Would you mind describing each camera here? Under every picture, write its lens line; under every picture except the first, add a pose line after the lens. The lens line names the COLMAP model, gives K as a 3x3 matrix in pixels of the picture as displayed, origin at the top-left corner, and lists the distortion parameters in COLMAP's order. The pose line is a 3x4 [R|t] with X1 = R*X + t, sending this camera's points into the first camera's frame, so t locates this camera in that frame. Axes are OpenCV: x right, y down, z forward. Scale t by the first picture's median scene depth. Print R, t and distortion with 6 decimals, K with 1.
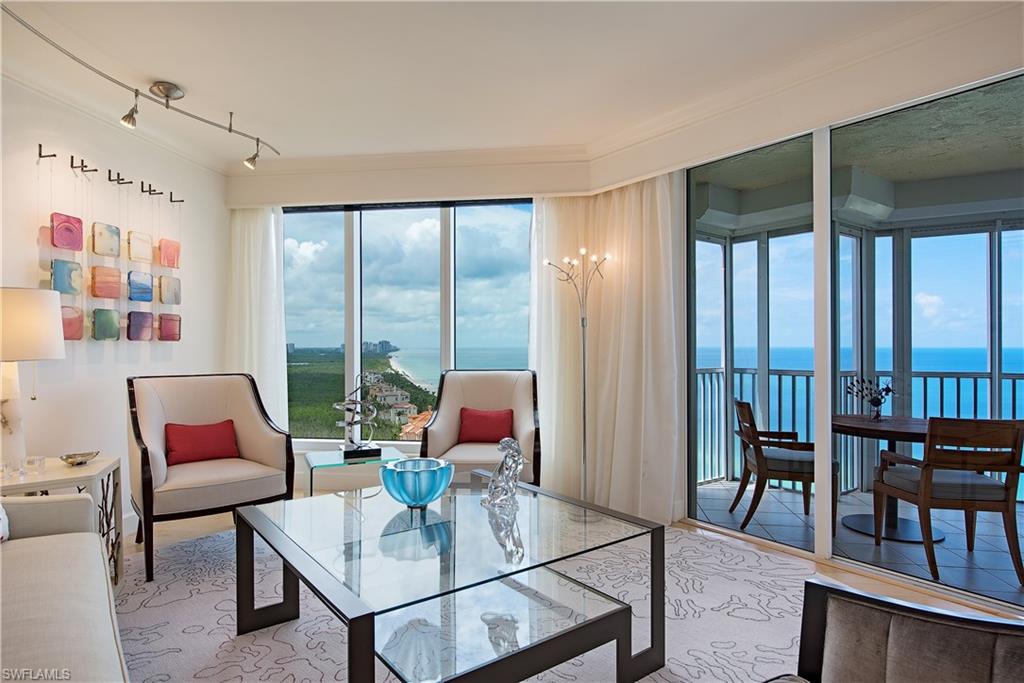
lens RADIAL K [[581.0, 0, 511.9], [0, 581.0, 339.7], [0, 0, 1]] dist [0.003962, 0.000595]
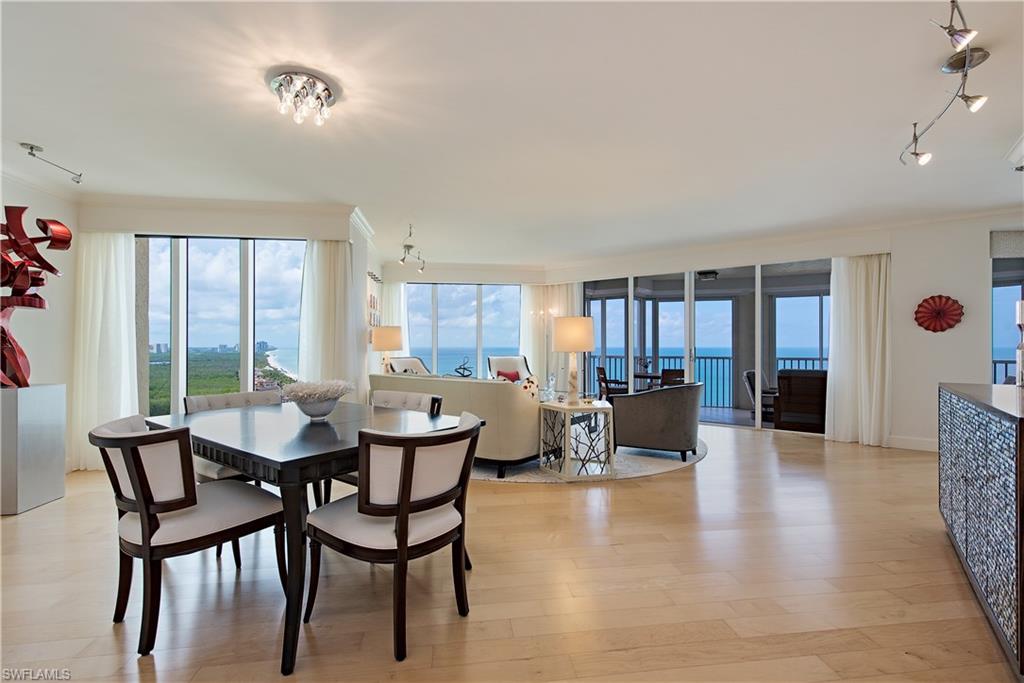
lens RADIAL K [[473.7, 0, 515.0], [0, 473.7, 343.2], [0, 0, 1]] dist [-0.003191, -0.000168]
pose [[0.957268, -0.003041, 0.289187, -0.522575], [0.001121, 0.999976, 0.006804, -0.015516], [-0.289201, -0.006189, 0.957249, -0.816345]]
